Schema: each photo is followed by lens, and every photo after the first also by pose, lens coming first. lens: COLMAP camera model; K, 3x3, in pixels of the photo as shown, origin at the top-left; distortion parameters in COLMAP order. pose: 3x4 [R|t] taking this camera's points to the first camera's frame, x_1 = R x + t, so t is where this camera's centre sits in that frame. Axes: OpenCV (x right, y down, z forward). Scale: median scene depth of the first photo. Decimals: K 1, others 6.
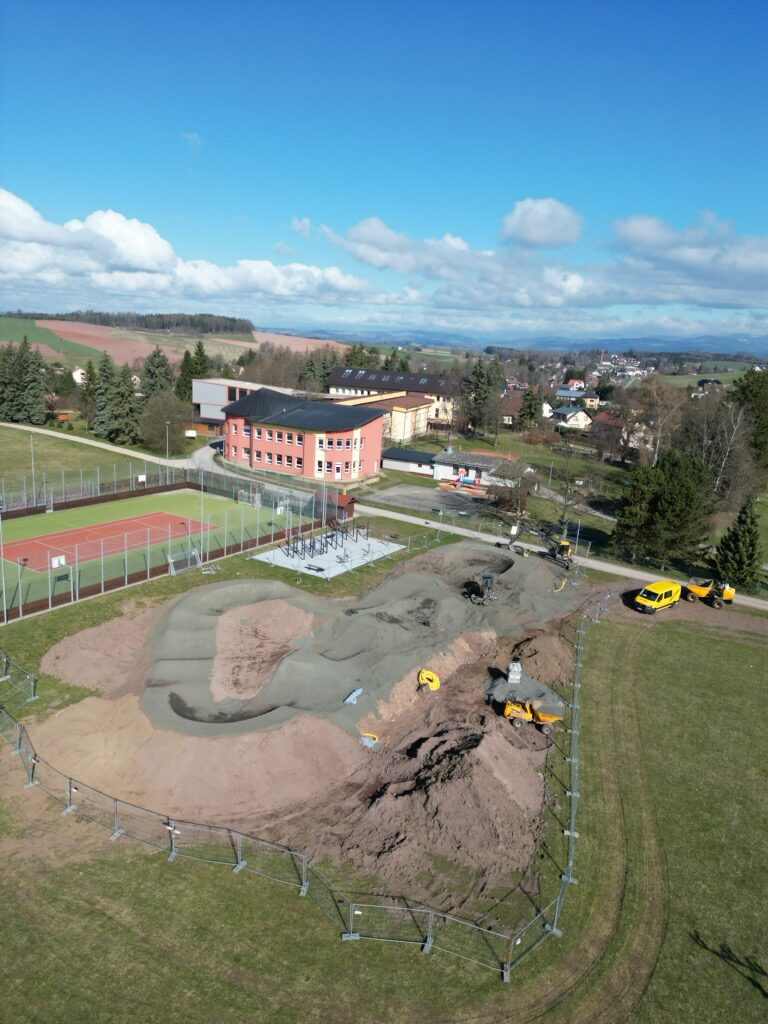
lens RADIAL K [[708.8, 0, 384.0], [0, 708.8, 512.0], [0, 0, 1]] dist [0.090456, -0.093616]
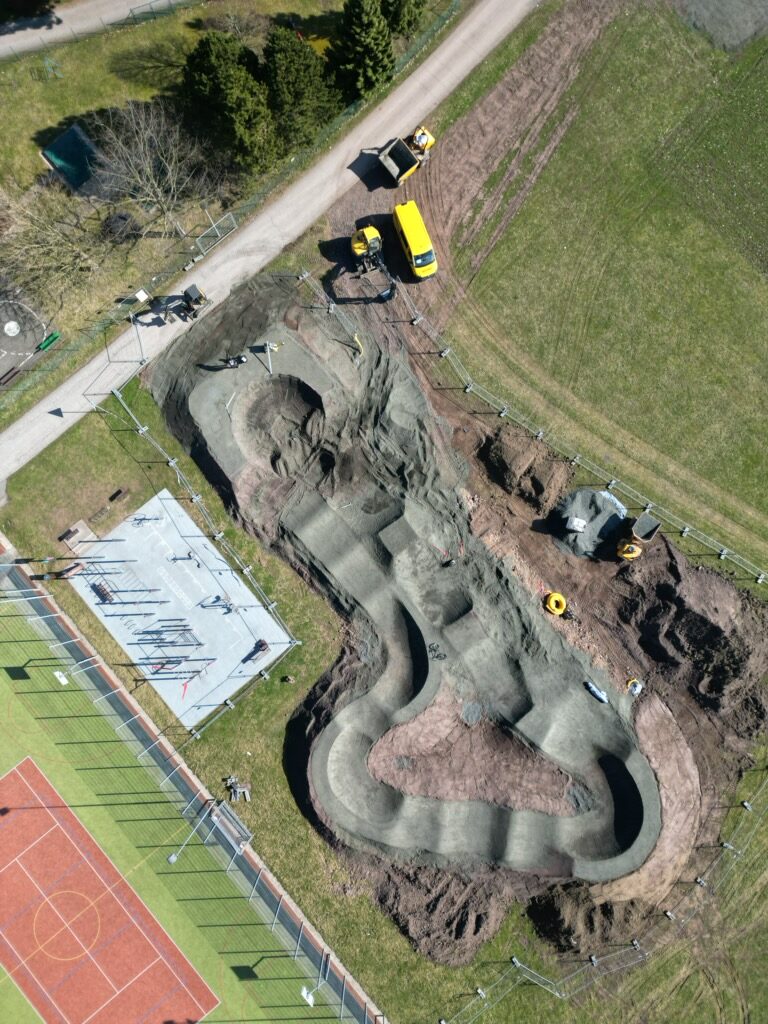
lens RADIAL K [[712.4, 0, 384.0], [0, 712.4, 512.0], [0, 0, 1]] dist [0.065960, -0.053592]
pose [[0.302984, -0.952959, -0.008313, 0.058518], [0.253392, 0.072148, 0.964670, -0.404780], [-0.918691, -0.294386, 0.263332, 0.469381]]
